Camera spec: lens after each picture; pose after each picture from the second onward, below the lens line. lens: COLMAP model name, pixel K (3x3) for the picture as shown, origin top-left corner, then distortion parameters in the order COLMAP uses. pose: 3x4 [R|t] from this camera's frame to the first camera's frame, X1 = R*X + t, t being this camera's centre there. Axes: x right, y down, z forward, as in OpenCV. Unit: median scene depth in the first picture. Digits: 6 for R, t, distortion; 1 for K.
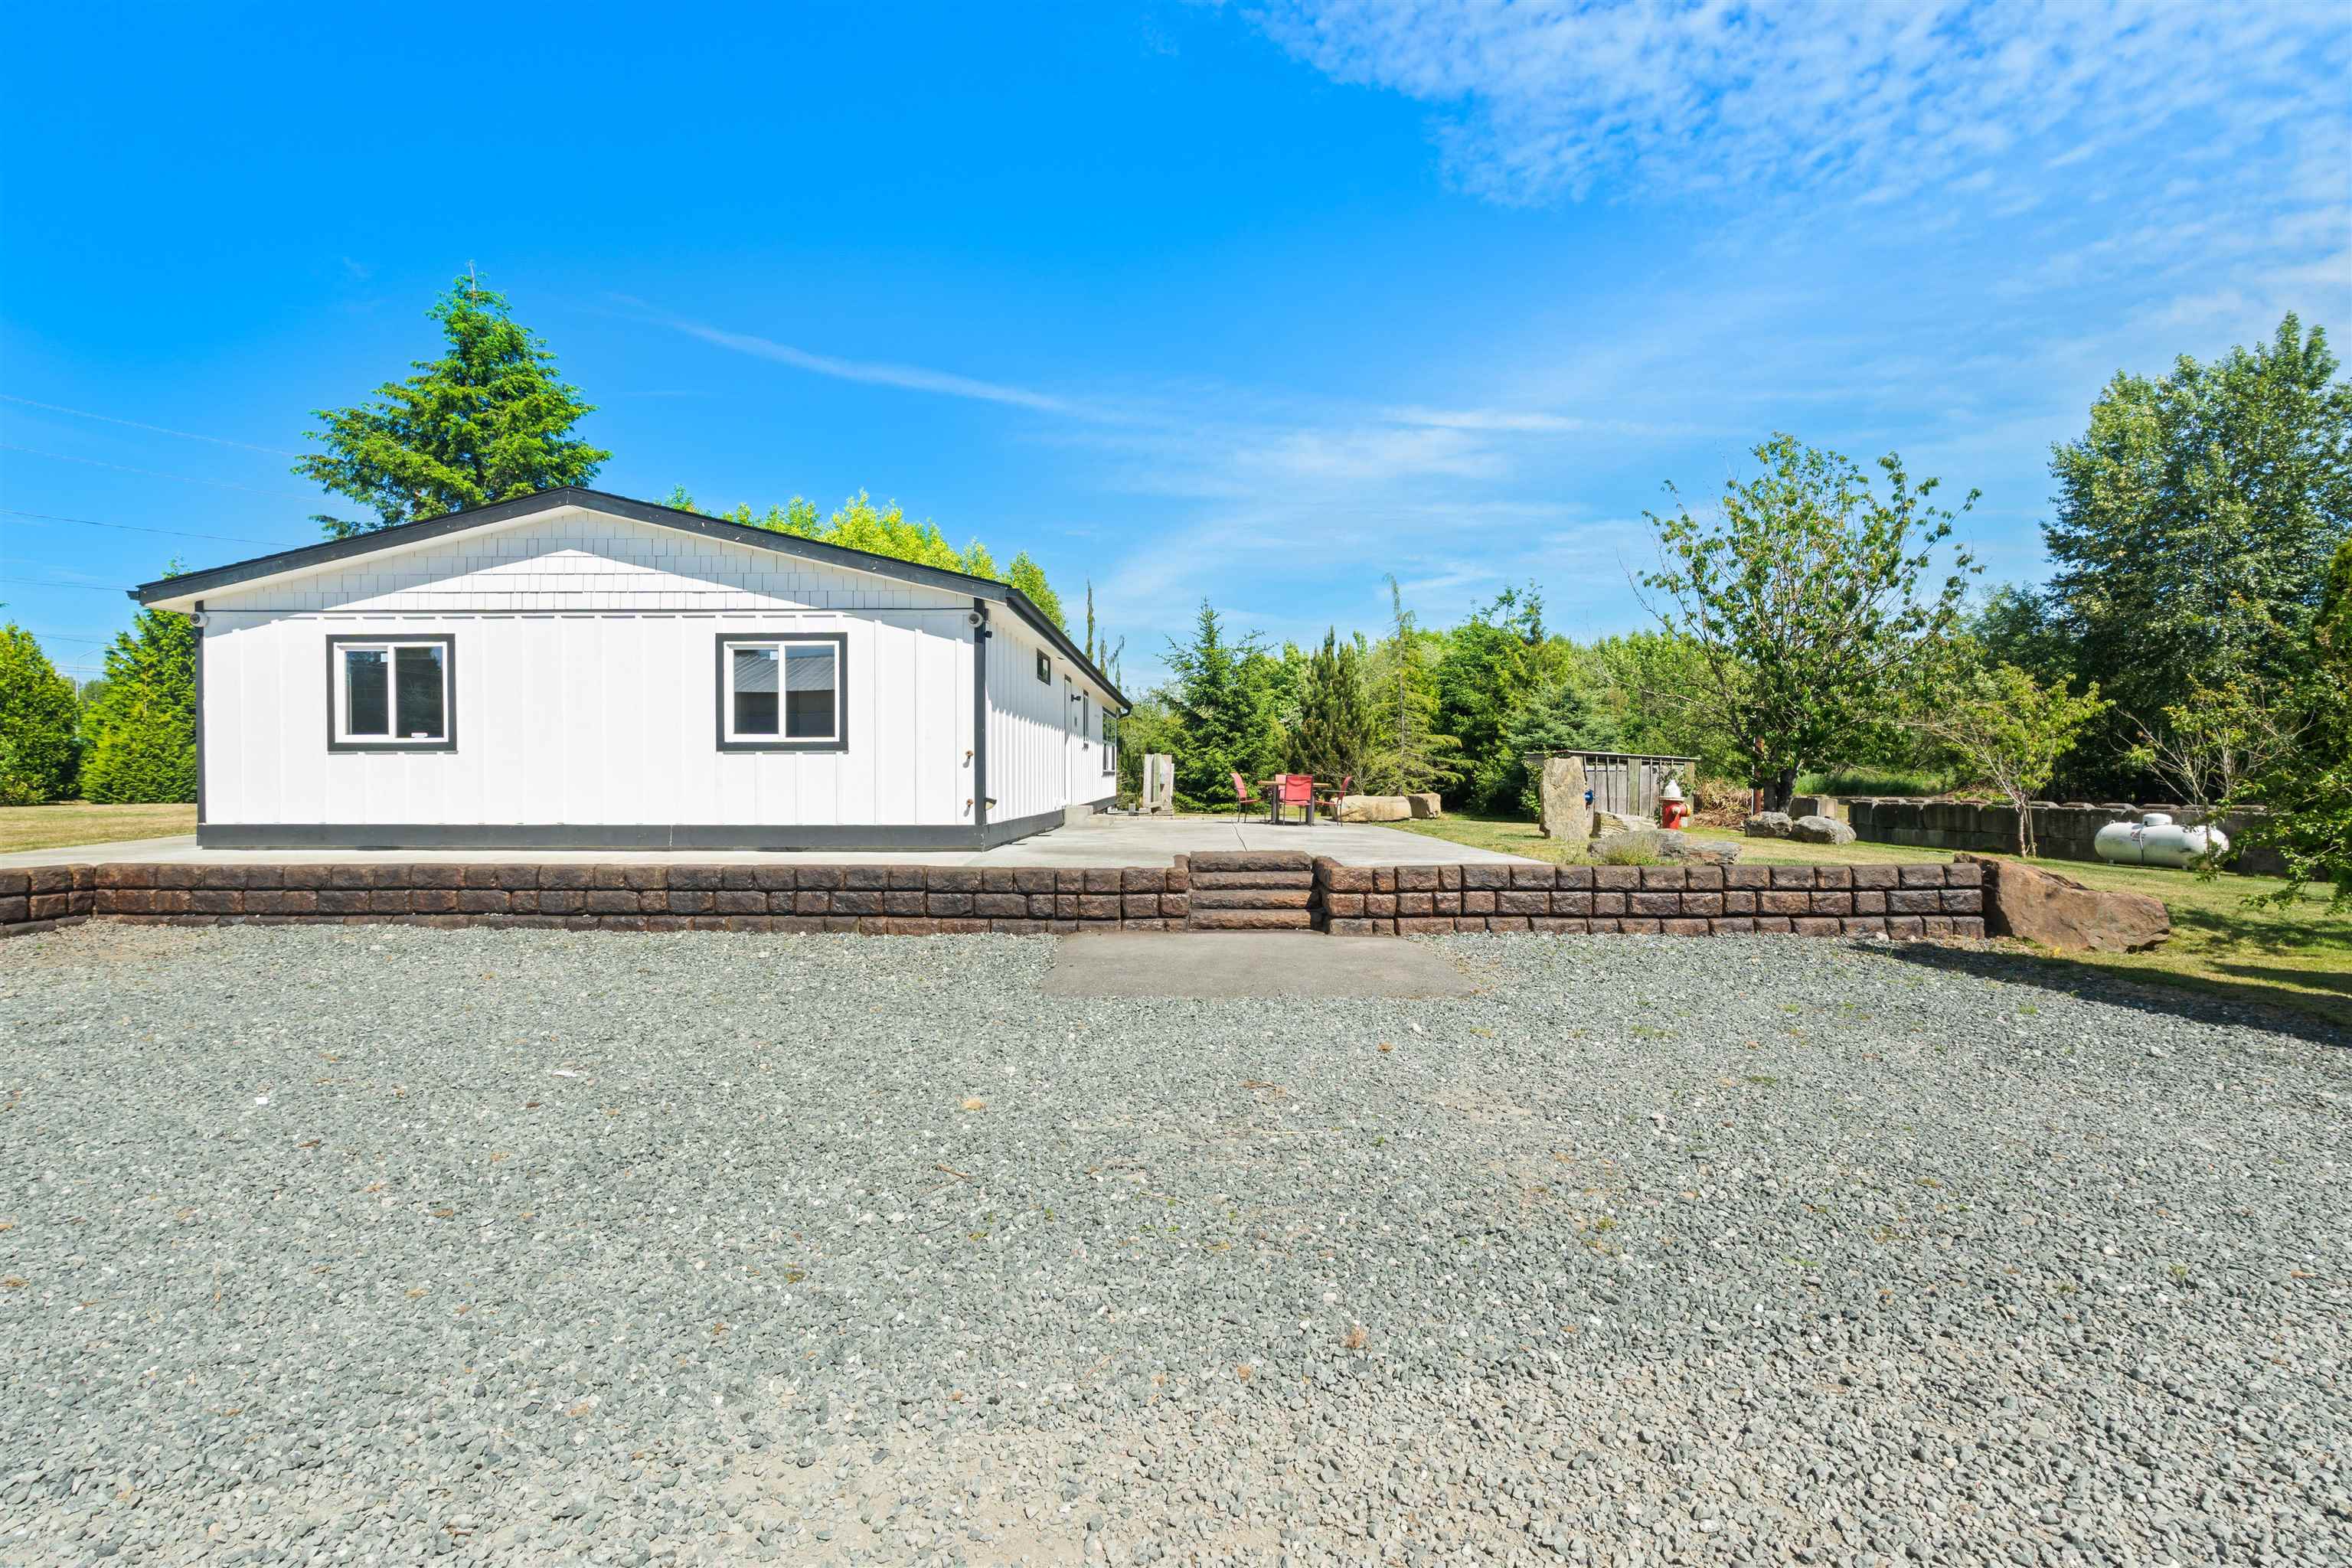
lens RADIAL K [[1083.2, 0, 1176.6], [0, 1083.2, 787.0], [0, 0, 1]] dist [-0.009616, 0.000701]
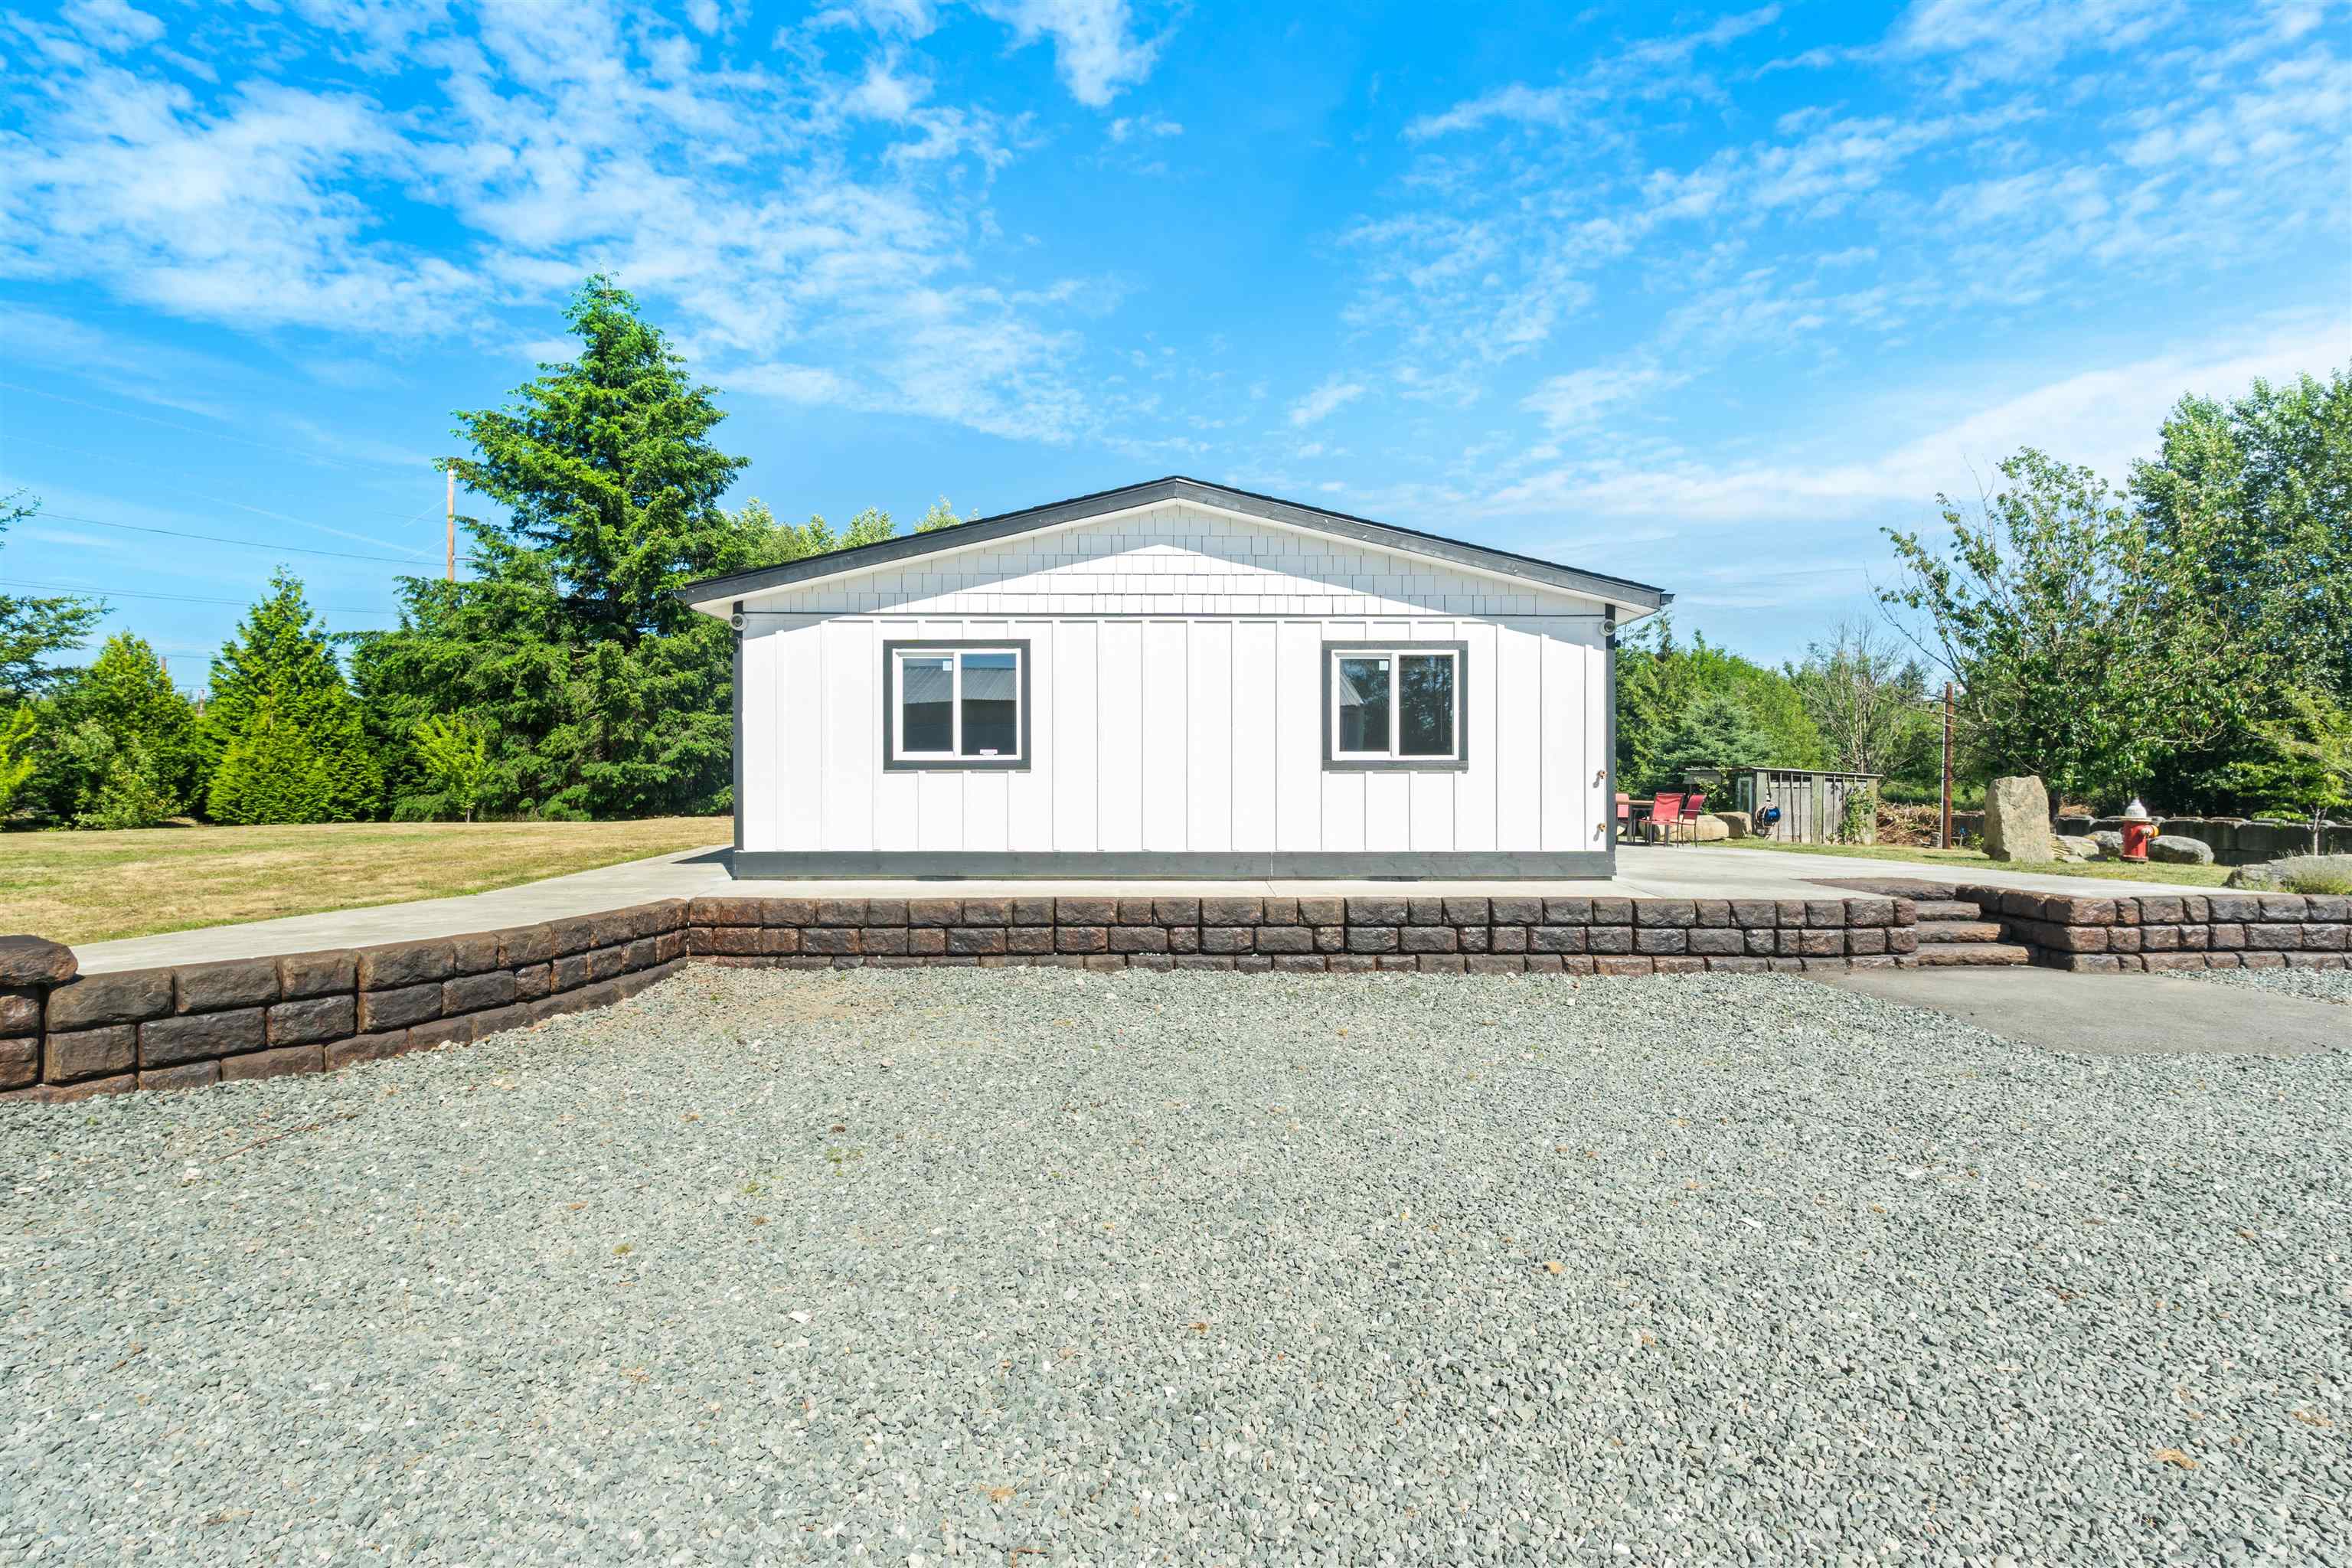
lens RADIAL K [[1086.8, 0, 1176.3], [0, 1086.8, 776.7], [0, 0, 1]] dist [-0.007411, 0.000772]
pose [[0.999672, 0.000803, 0.025604, -0.570184], [-0.000193, 0.999716, -0.023827, -0.005932], [-0.025616, 0.023815, 0.999388, 0.092852]]
